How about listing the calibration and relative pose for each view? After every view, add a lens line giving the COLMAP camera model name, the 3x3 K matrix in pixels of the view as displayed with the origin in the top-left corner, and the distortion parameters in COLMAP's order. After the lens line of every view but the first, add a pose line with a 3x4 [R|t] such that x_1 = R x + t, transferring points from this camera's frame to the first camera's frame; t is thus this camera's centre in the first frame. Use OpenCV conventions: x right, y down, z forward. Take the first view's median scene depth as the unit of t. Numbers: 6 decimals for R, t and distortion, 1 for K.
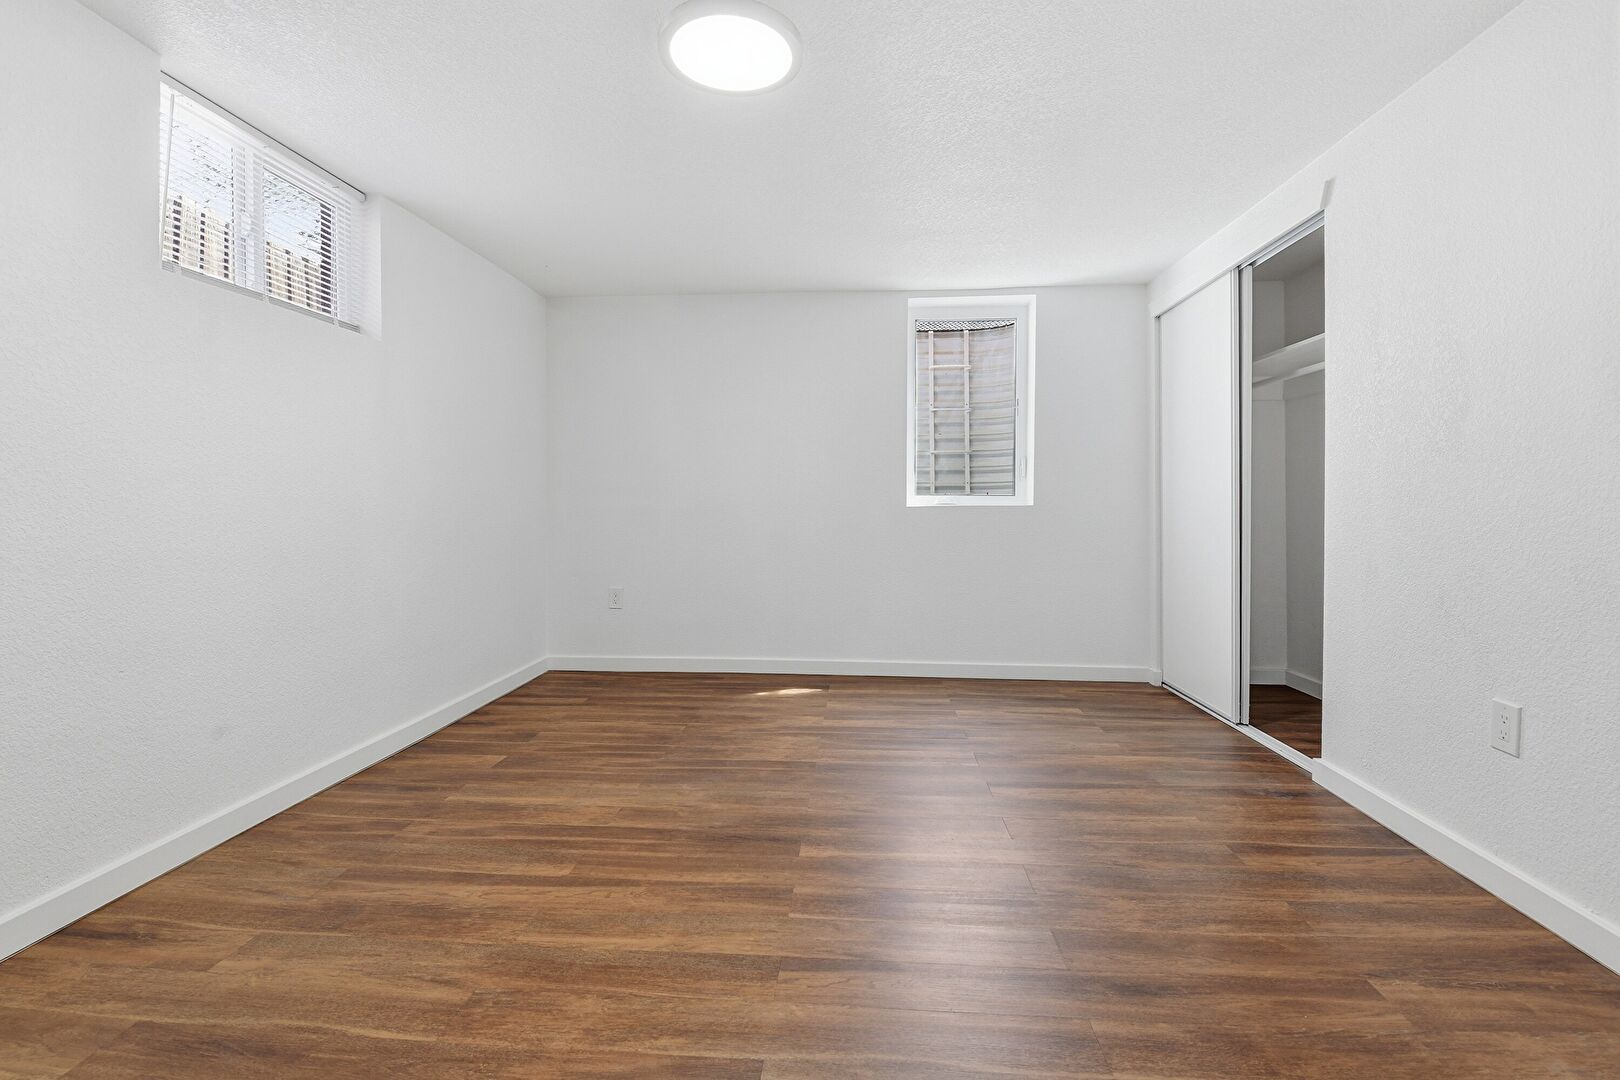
lens RADIAL K [[717.4, 0, 812.6], [0, 717.4, 521.9], [0, 0, 1]] dist [0.000057, -0.008778]
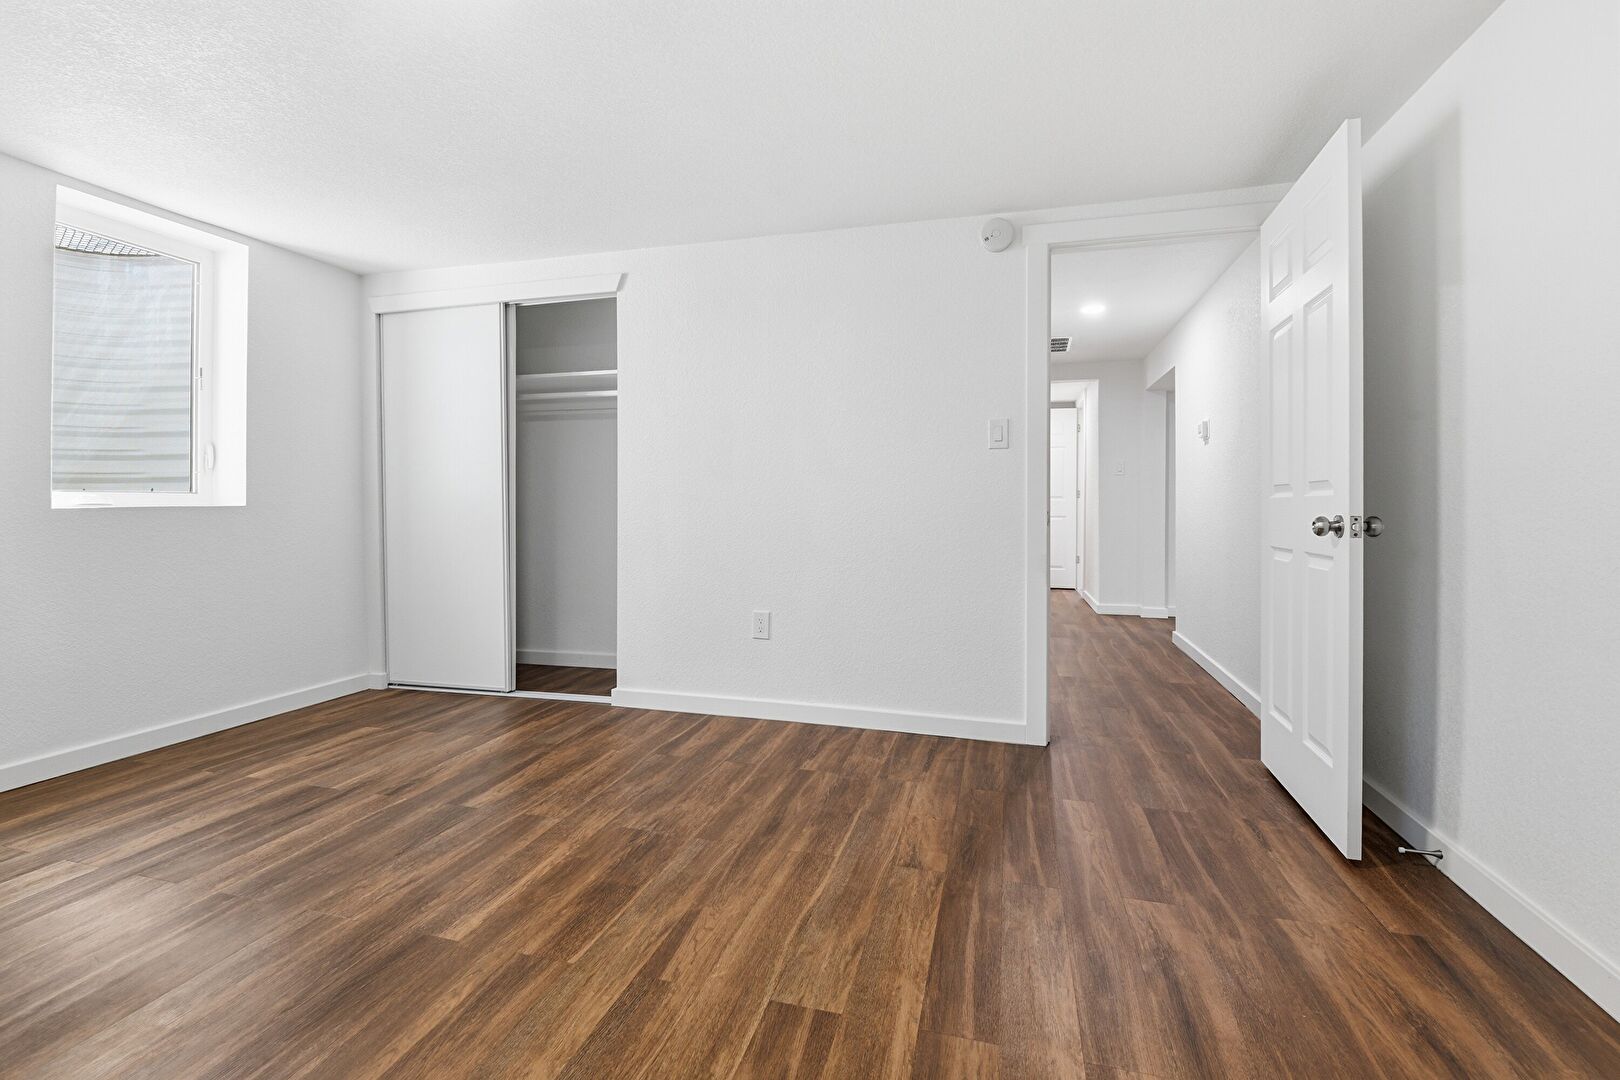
lens RADIAL K [[717.4, 0, 812.6], [0, 717.4, 521.9], [0, 0, 1]] dist [0.000057, -0.008778]
pose [[0.195407, -0.024747, 0.980410, -0.673493], [0.026015, 0.999461, 0.020043, -0.010226], [-0.980377, 0.021589, 0.195945, 0.414436]]
